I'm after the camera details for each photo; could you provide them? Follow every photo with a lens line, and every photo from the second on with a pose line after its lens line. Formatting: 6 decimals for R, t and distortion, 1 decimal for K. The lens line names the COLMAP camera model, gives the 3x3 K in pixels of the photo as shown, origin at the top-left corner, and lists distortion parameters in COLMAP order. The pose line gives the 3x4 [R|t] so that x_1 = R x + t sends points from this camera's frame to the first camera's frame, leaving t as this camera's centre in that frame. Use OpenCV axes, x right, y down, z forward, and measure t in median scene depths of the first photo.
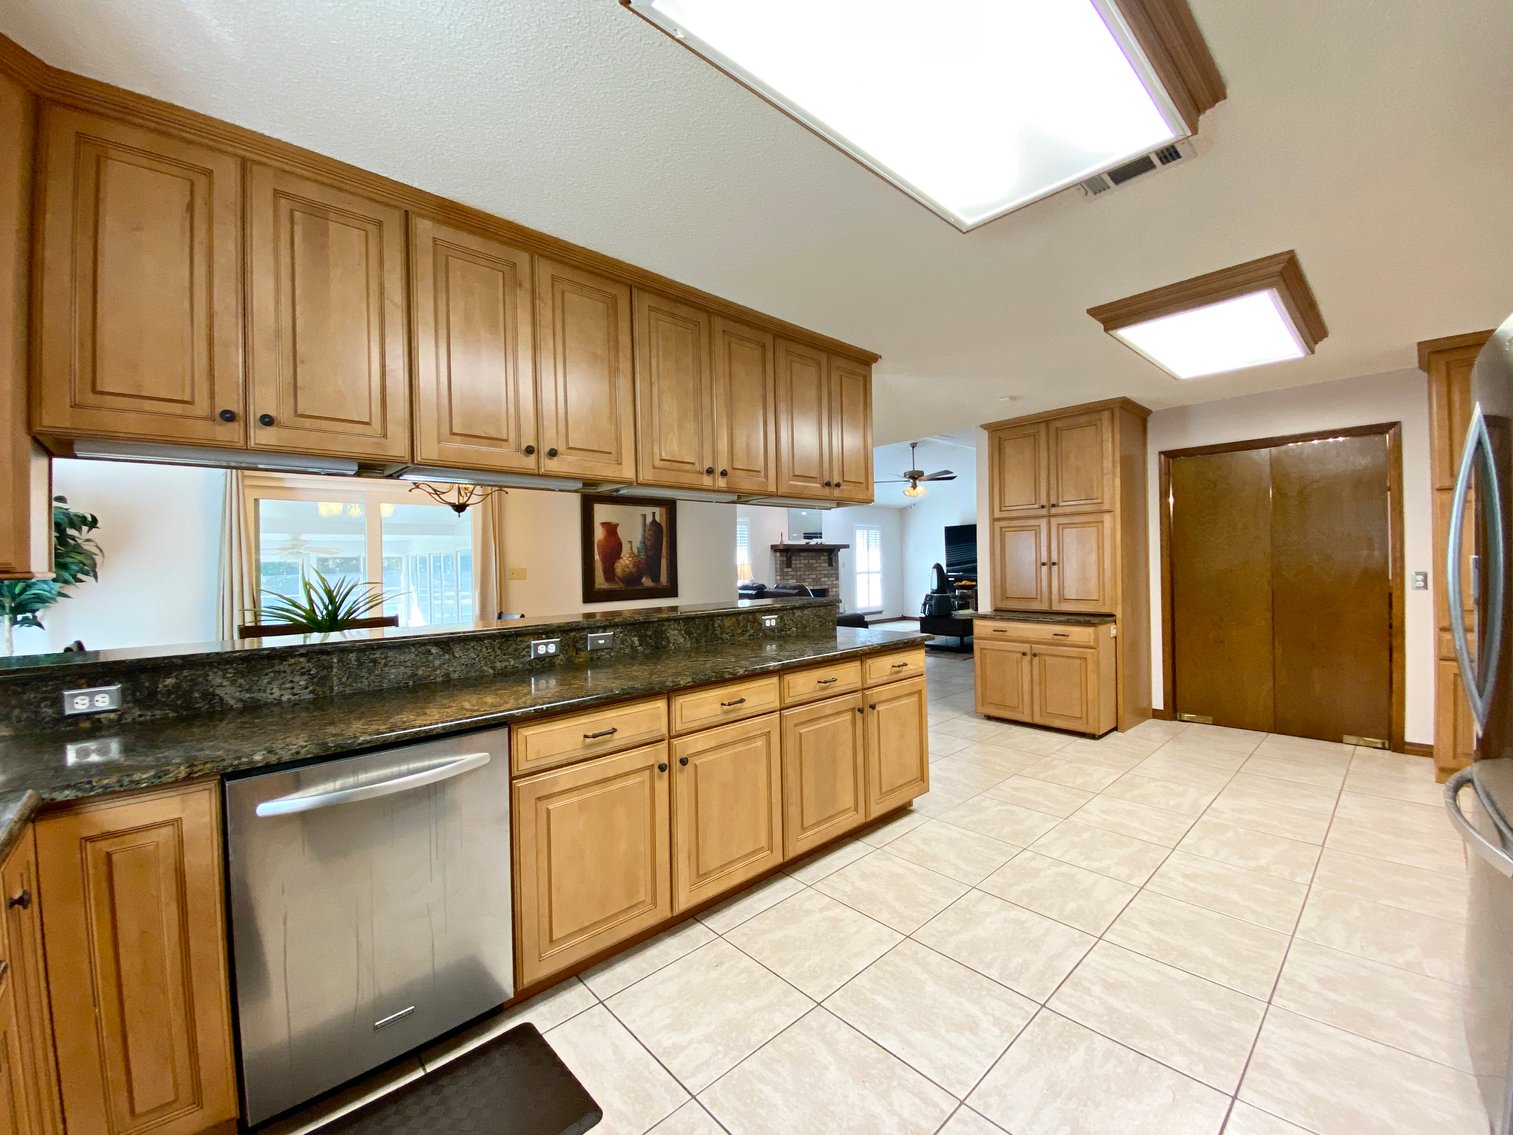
lens RADIAL K [[611.9, 0, 744.2], [0, 611.9, 562.8], [0, 0, 1]] dist [0.020559, -0.020171]
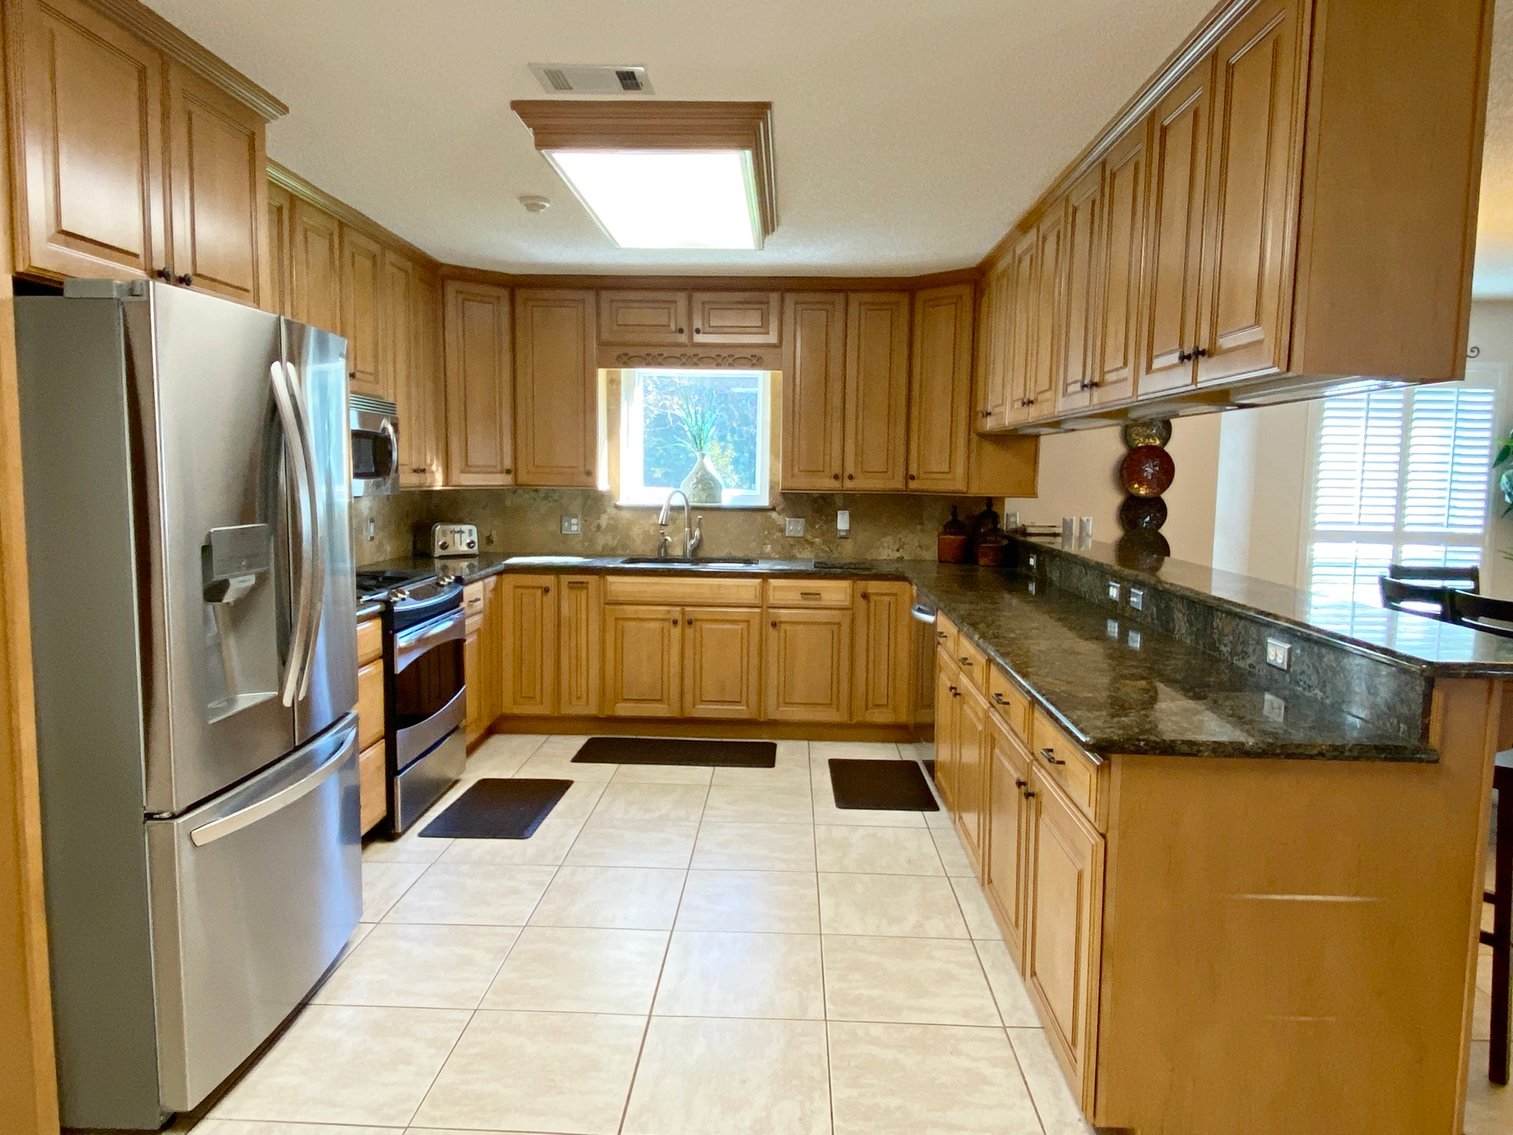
lens RADIAL K [[954.1, 0, 752.4], [0, 954.1, 554.0], [0, 0, 1]] dist [0.102698, -0.136599]
pose [[-0.700721, 0.069930, -0.710000, 1.128707], [-0.001435, 0.995044, 0.099420, -0.065512], [0.713434, 0.070685, -0.697148, 1.634239]]
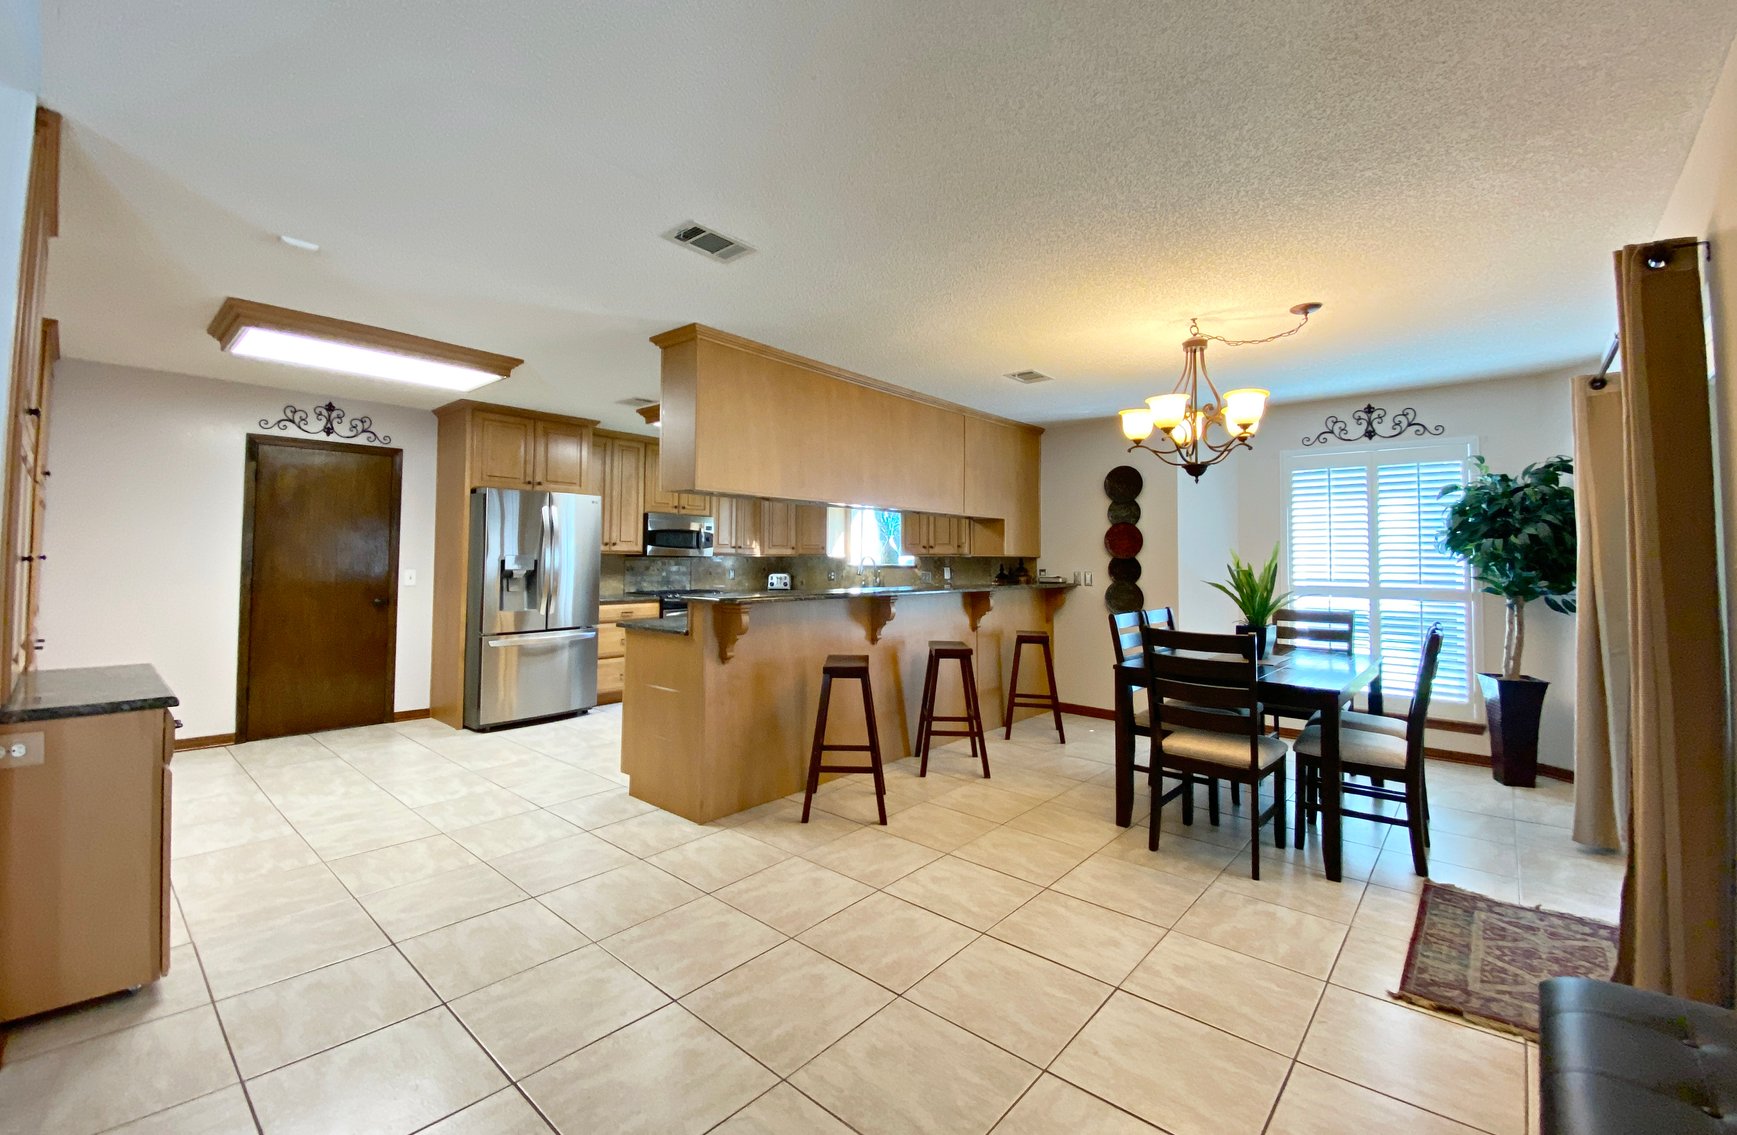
lens RADIAL K [[708.0, 0, 858.2], [0, 708.0, 526.5], [0, 0, 1]] dist [0.011079, -0.000033]
pose [[-0.994194, 0.004433, -0.107514, 0.015725], [0.009428, 0.998897, -0.045999, 0.019841], [0.107191, -0.046746, -0.993139, 2.975395]]
